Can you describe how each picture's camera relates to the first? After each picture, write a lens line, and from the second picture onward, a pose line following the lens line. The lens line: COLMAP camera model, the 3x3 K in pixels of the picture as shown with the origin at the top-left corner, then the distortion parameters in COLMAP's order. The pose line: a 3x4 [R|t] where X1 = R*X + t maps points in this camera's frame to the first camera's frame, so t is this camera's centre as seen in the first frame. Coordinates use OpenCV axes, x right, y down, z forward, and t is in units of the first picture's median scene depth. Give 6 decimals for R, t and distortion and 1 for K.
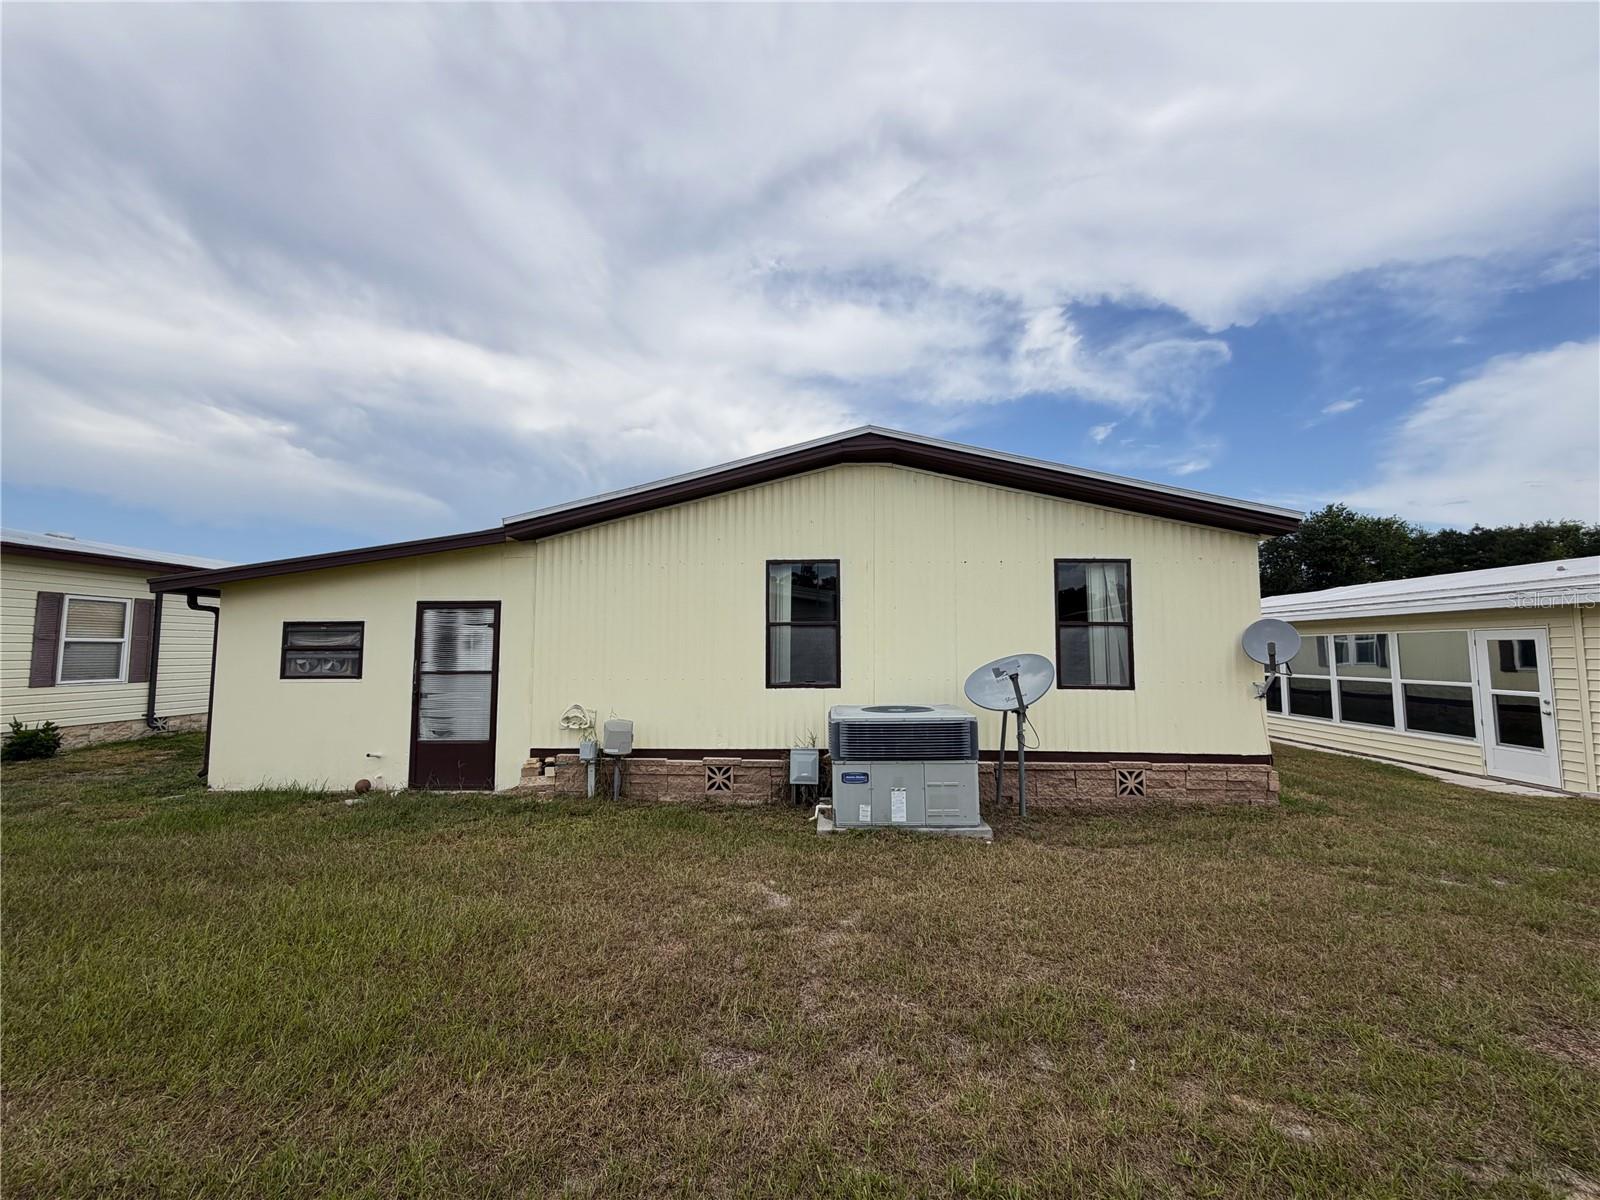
lens RADIAL K [[640.7, 0, 788.3], [0, 640.7, 598.2], [0, 0, 1]] dist [-0.002465, -0.000448]
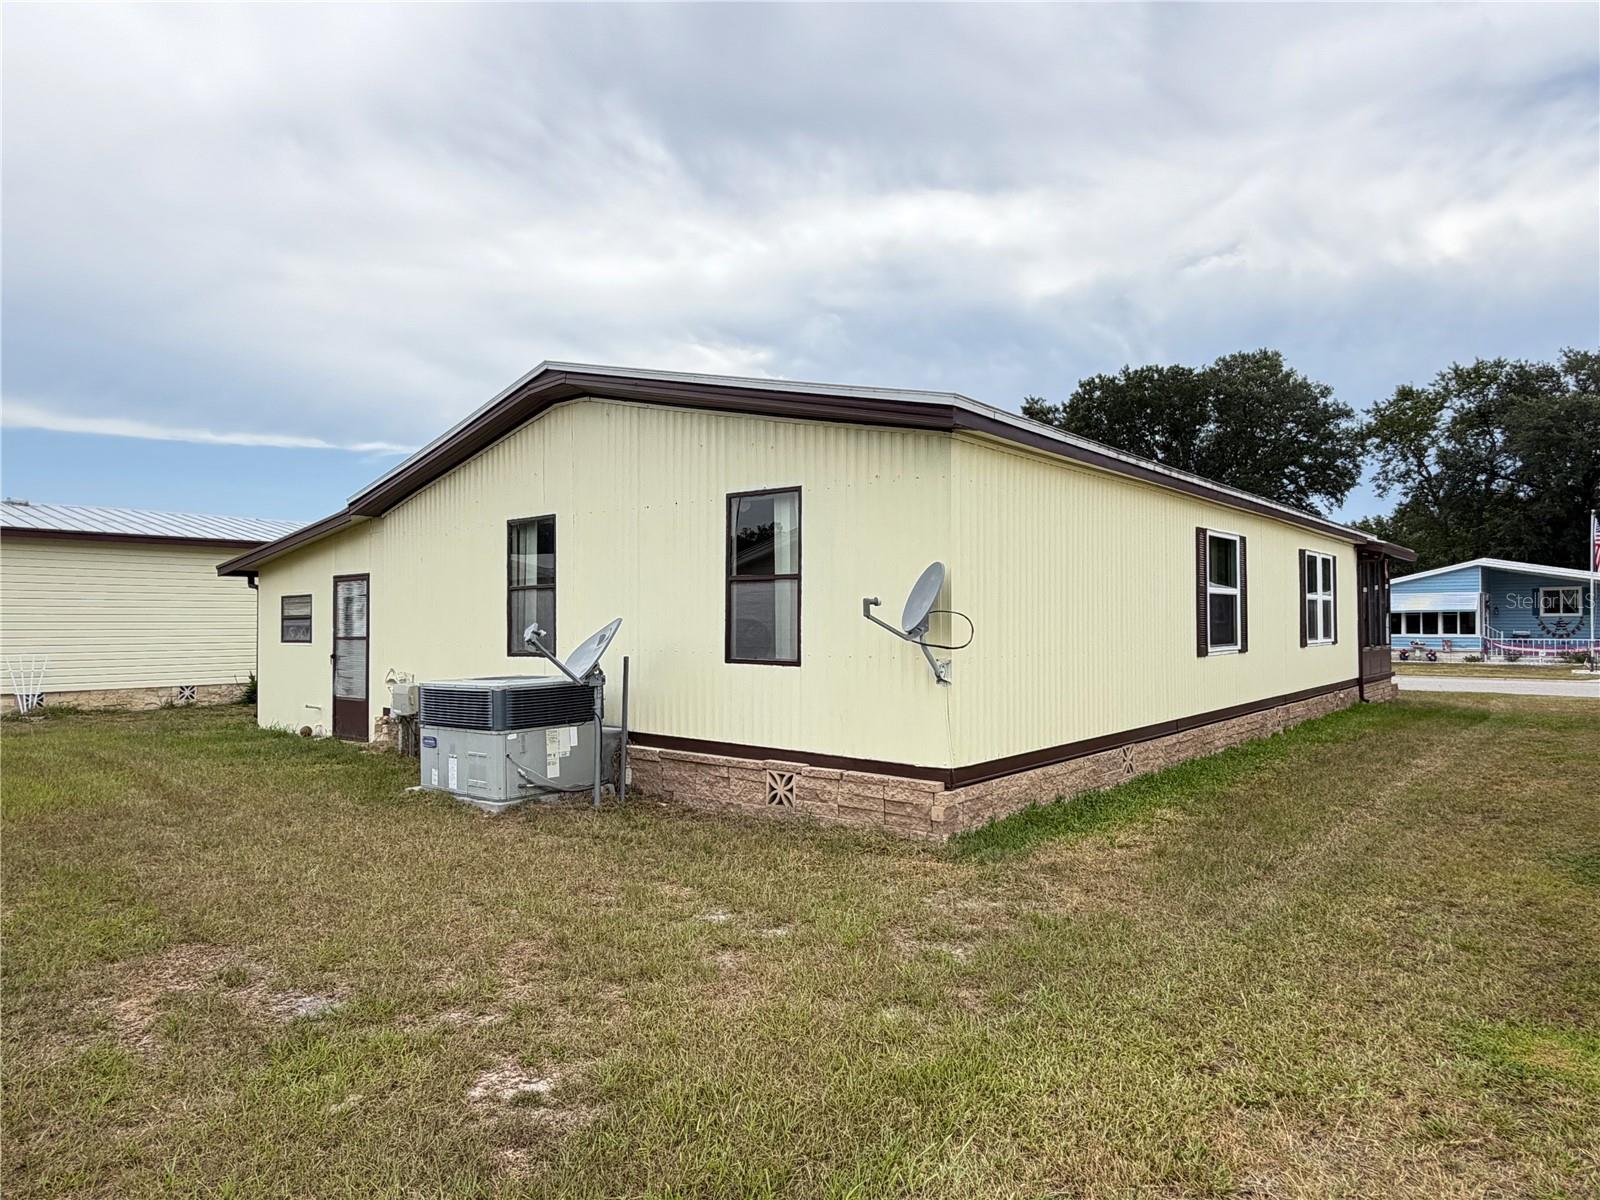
lens RADIAL K [[961.4, 0, 787.0], [0, 961.4, 605.9], [0, 0, 1]] dist [0.001352, 0.001021]
pose [[0.797380, -0.014390, -0.603306, 1.142742], [0.055780, 0.997193, 0.049939, 0.018163], [0.600894, -0.073473, 0.795945, 0.118053]]
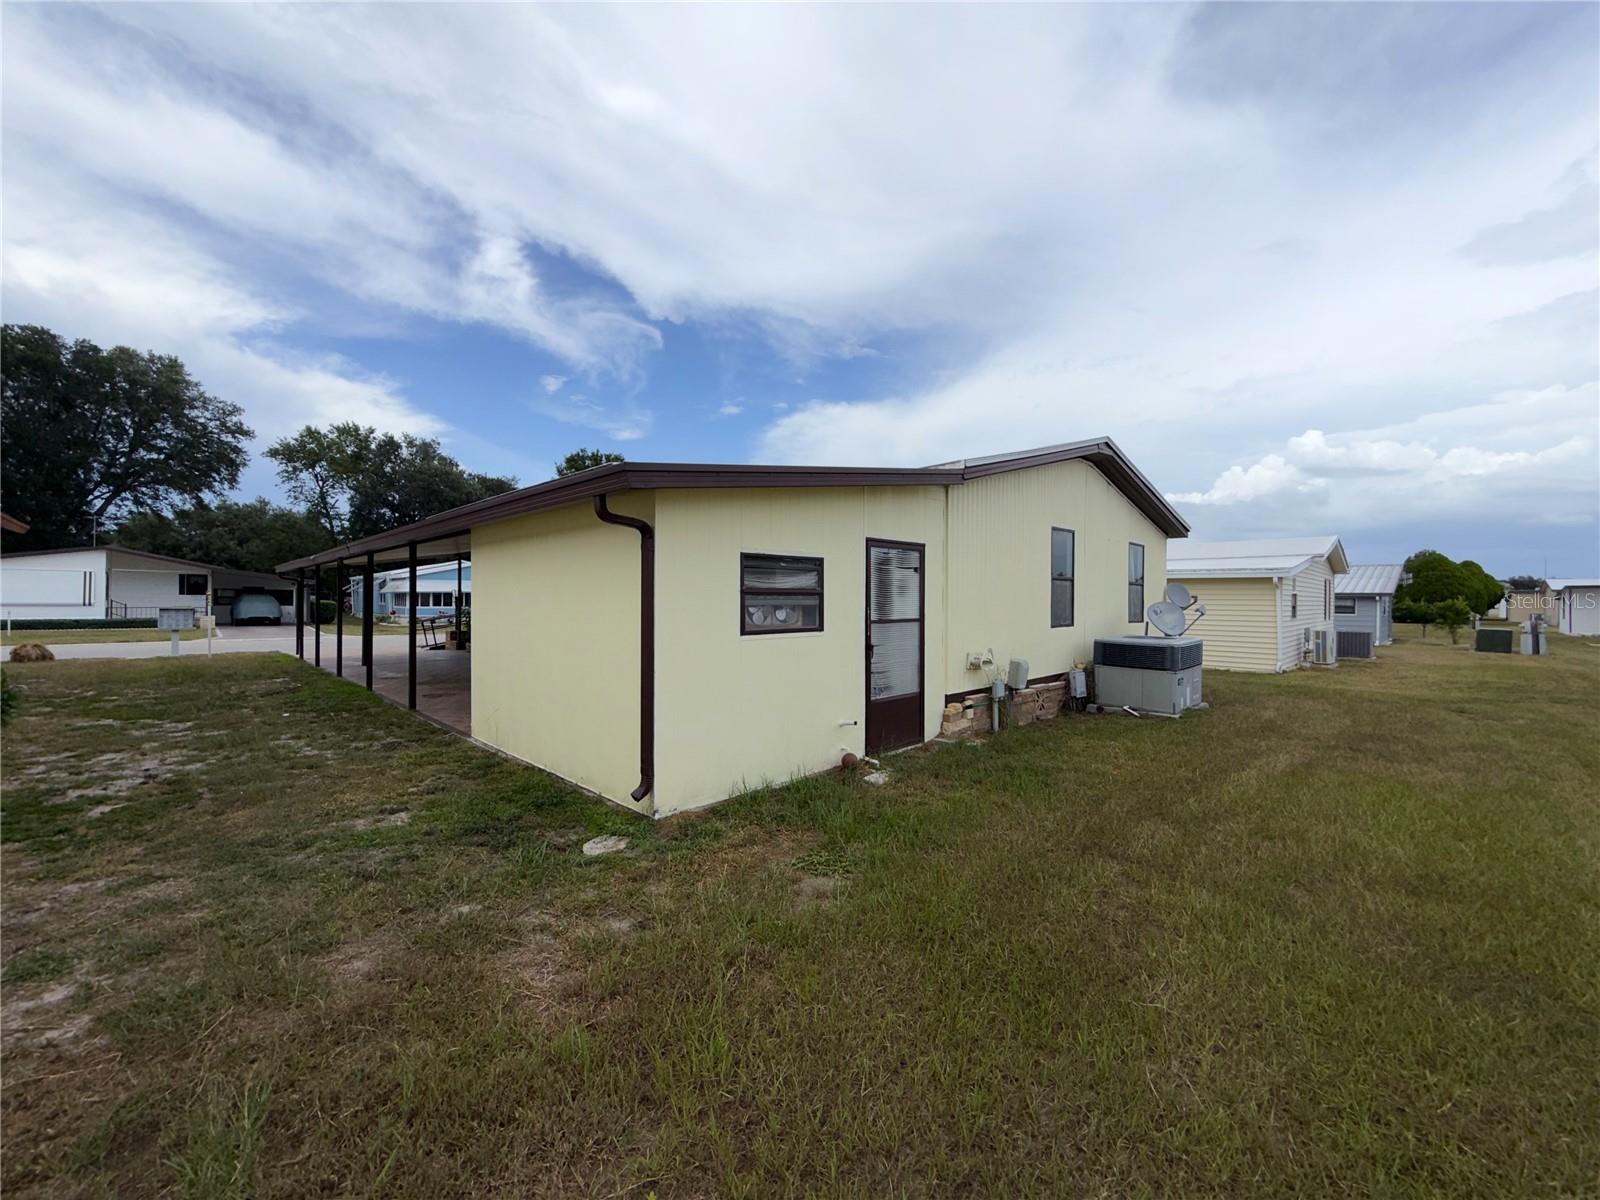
lens RADIAL K [[640.7, 0, 788.3], [0, 640.7, 598.2], [0, 0, 1]] dist [-0.002465, -0.000448]
pose [[0.677609, 0.006043, 0.735397, -1.304827], [-0.069631, 0.996001, 0.055974, 0.045838], [-0.732118, -0.089135, 0.675321, 0.518569]]
